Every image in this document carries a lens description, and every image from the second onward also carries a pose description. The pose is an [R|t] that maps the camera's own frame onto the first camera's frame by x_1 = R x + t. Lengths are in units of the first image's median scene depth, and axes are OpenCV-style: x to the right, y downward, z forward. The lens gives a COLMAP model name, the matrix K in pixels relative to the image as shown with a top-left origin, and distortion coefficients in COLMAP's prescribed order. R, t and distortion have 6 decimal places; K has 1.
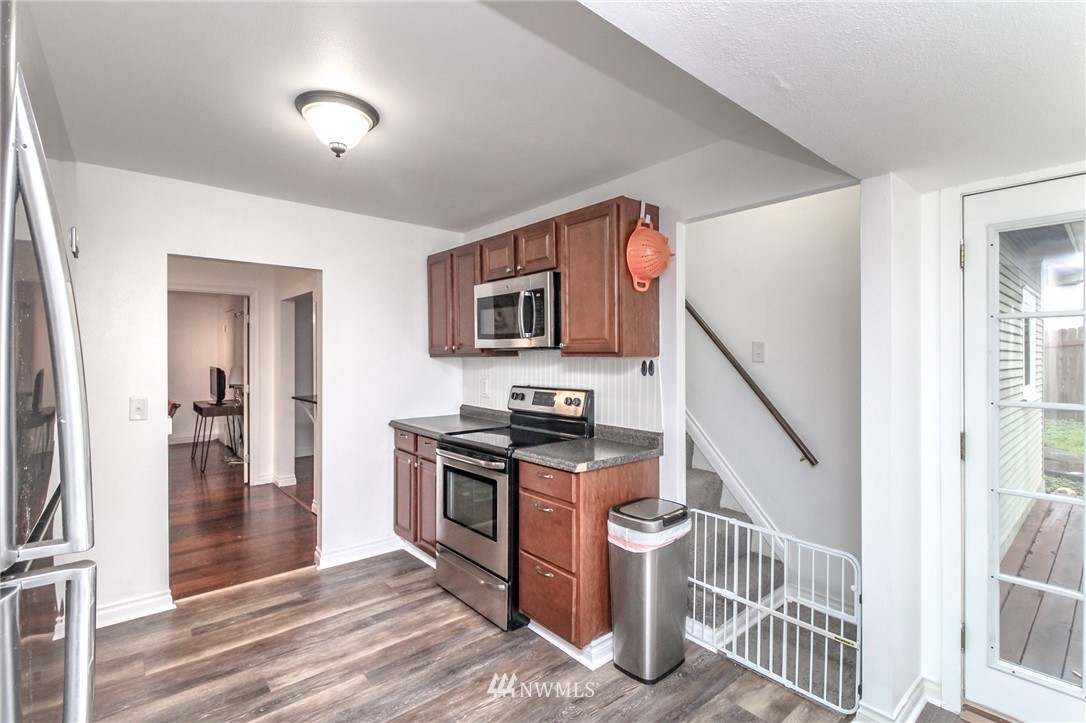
lens RADIAL K [[500.8, 0, 558.1], [0, 500.8, 355.5], [0, 0, 1]] dist [0.005557, -0.004365]
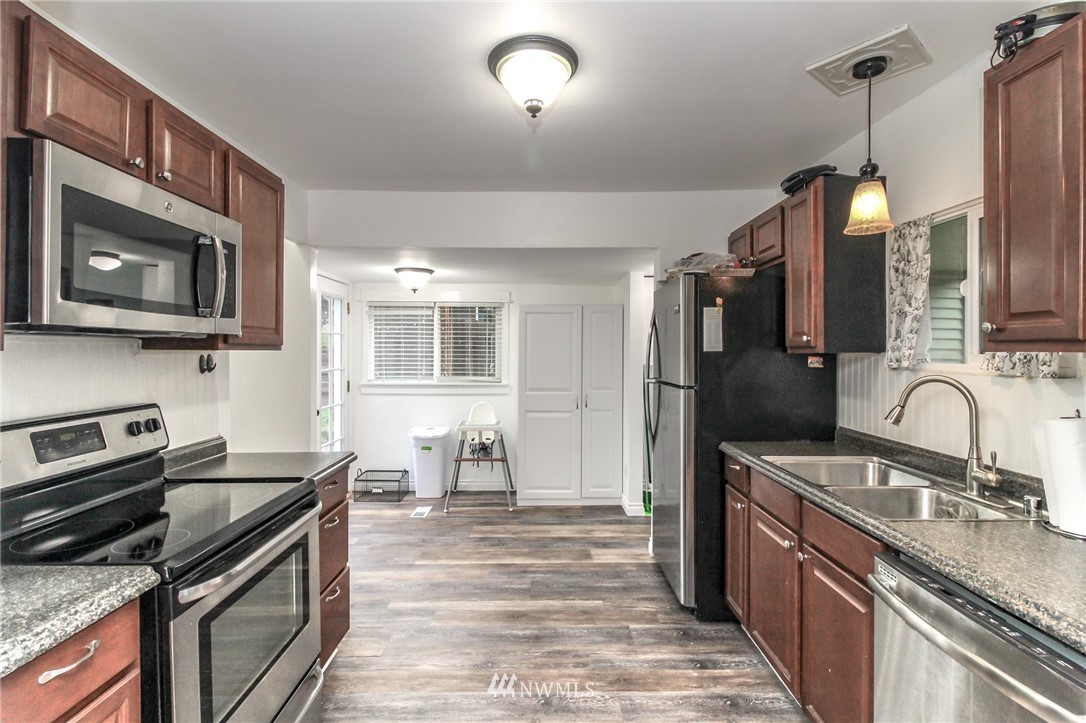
lens RADIAL K [[500.8, 0, 543.5], [0, 500.8, 352.1], [0, 0, 1]] dist [0.005557, -0.004365]
pose [[-0.756626, -0.002301, 0.653844, -0.817035], [0.000551, 0.999991, 0.004156, 0.003567], [-0.653848, 0.003505, -0.756618, 1.323063]]
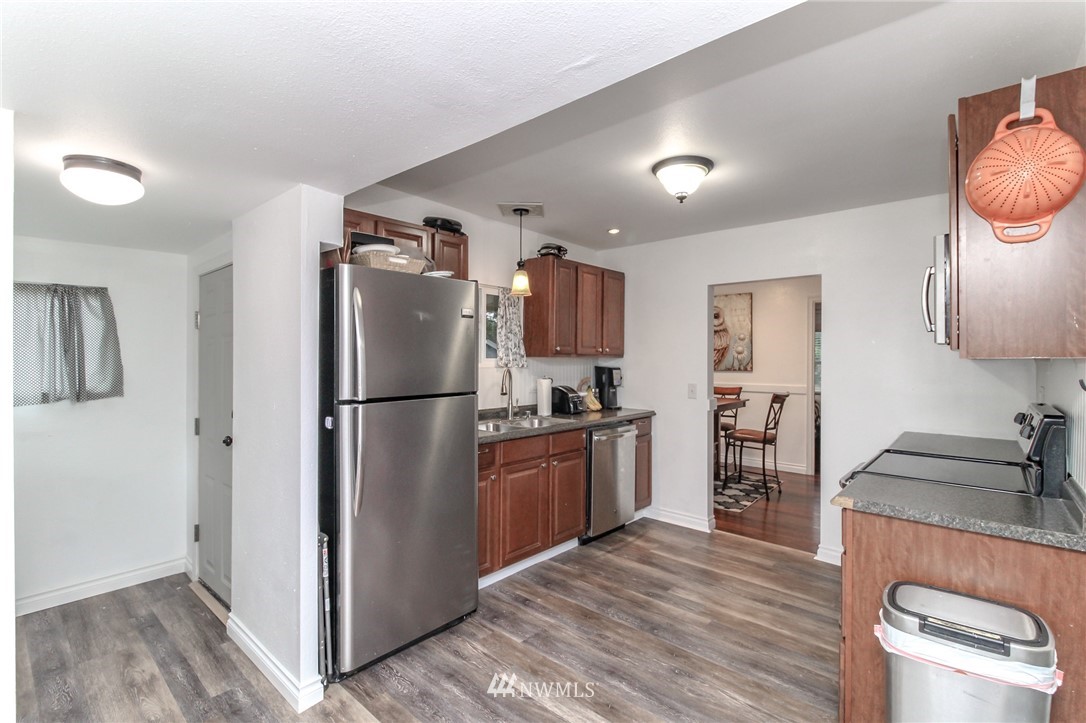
lens RADIAL K [[500.8, 0, 532.5], [0, 500.8, 359.5], [0, 0, 1]] dist [0.005557, -0.004365]
pose [[0.101326, 0.007776, -0.994823, 0.657117], [-0.000450, 0.999970, 0.007771, -0.000038], [0.994853, -0.000340, 0.101327, 0.389727]]
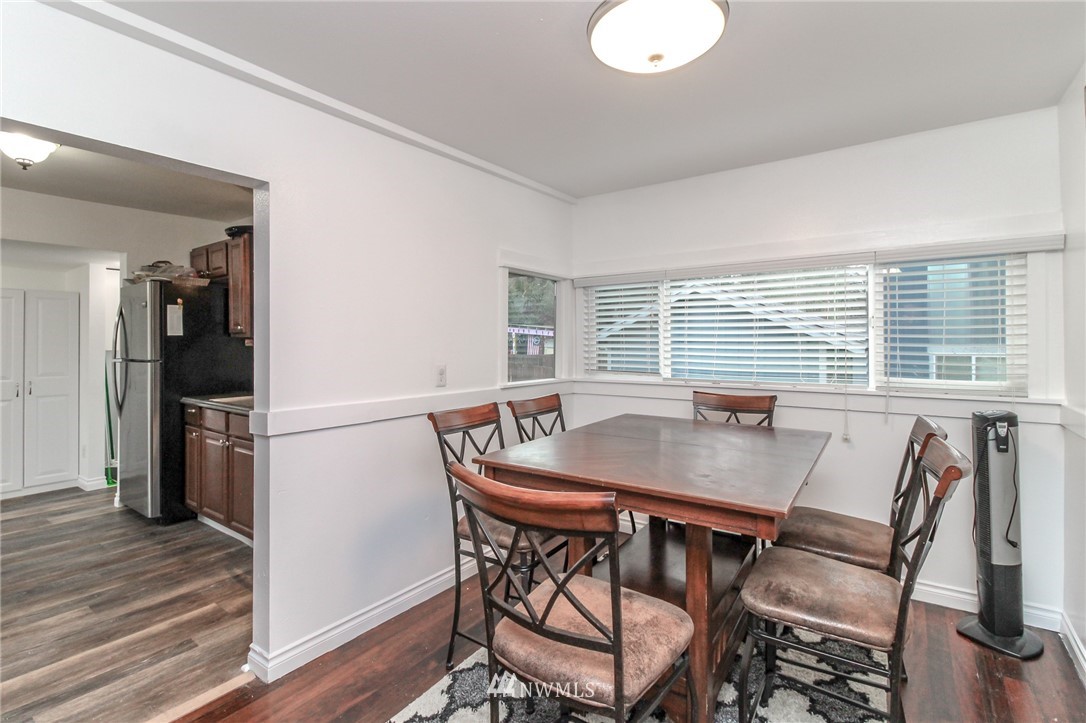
lens RADIAL K [[500.8, 0, 537.4], [0, 500.8, 342.8], [0, 0, 1]] dist [0.005557, -0.004365]
pose [[-0.976196, 0.001796, -0.216884, -1.125074], [0.001466, 0.999998, 0.001681, 0.026375], [0.216886, 0.001323, -0.976196, 1.983933]]
